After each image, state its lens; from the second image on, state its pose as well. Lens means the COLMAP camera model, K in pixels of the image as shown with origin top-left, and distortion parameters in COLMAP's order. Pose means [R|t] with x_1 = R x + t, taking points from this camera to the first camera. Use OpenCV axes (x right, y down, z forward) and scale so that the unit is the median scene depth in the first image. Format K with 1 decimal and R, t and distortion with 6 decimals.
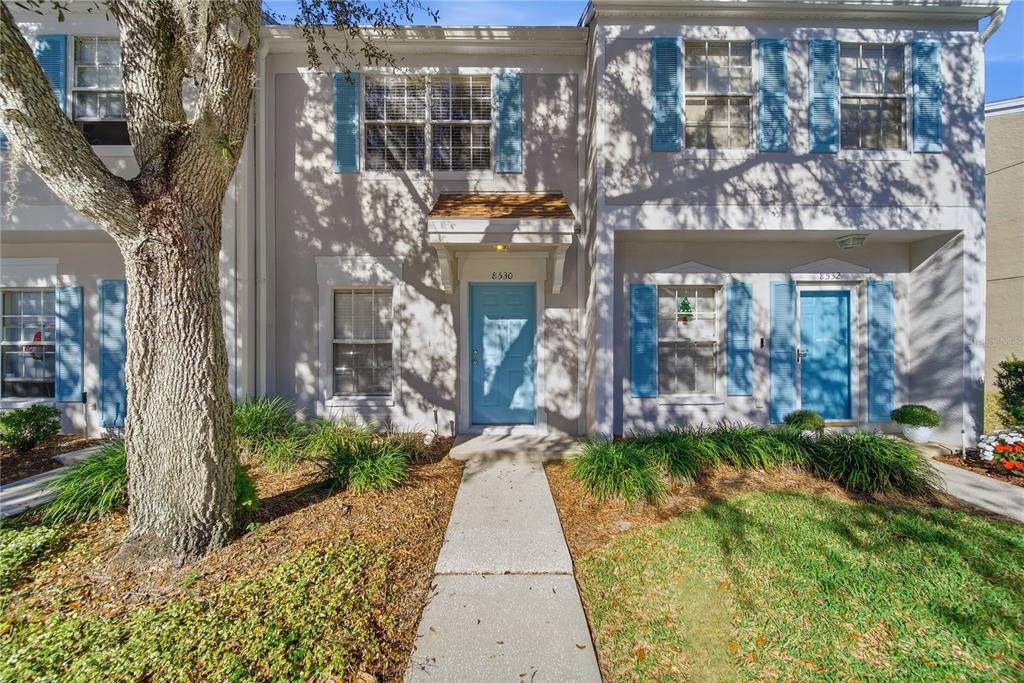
lens RADIAL K [[364.0, 0, 512.0], [0, 364.0, 341.5], [0, 0, 1]] dist [0.001289, -0.002161]
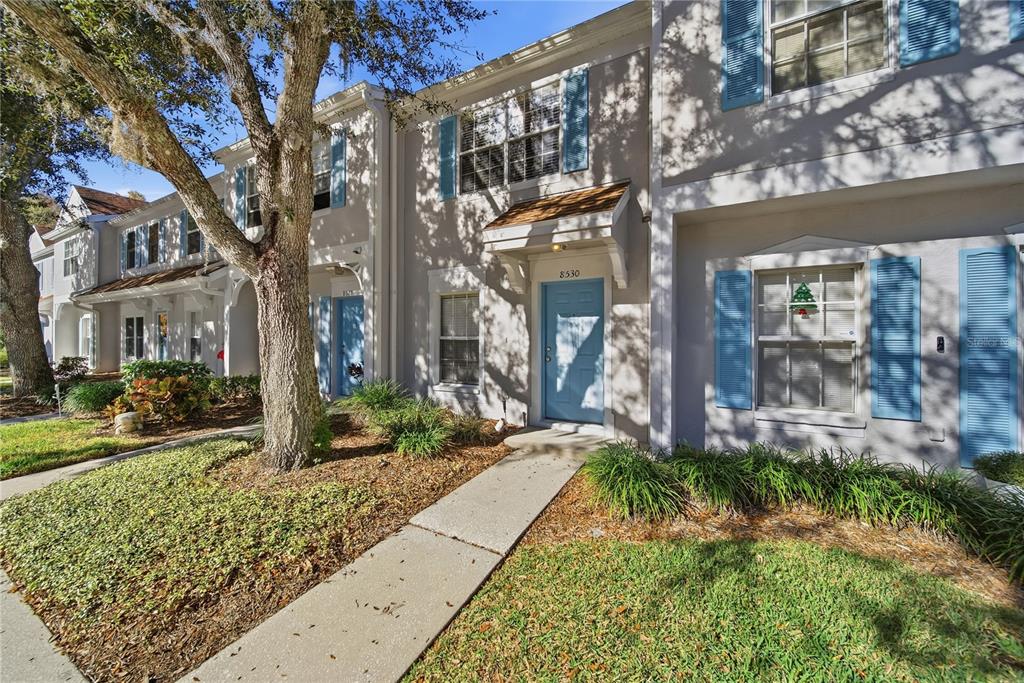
lens RADIAL K [[367.0, 0, 506.5], [0, 367.0, 338.6], [0, 0, 1]] dist [-0.002985, -0.001223]
pose [[0.872292, 0.007341, -0.488929, 0.320795], [-0.008354, 0.999965, 0.000110, -0.000723], [0.488913, 0.003989, 0.872323, 0.027403]]
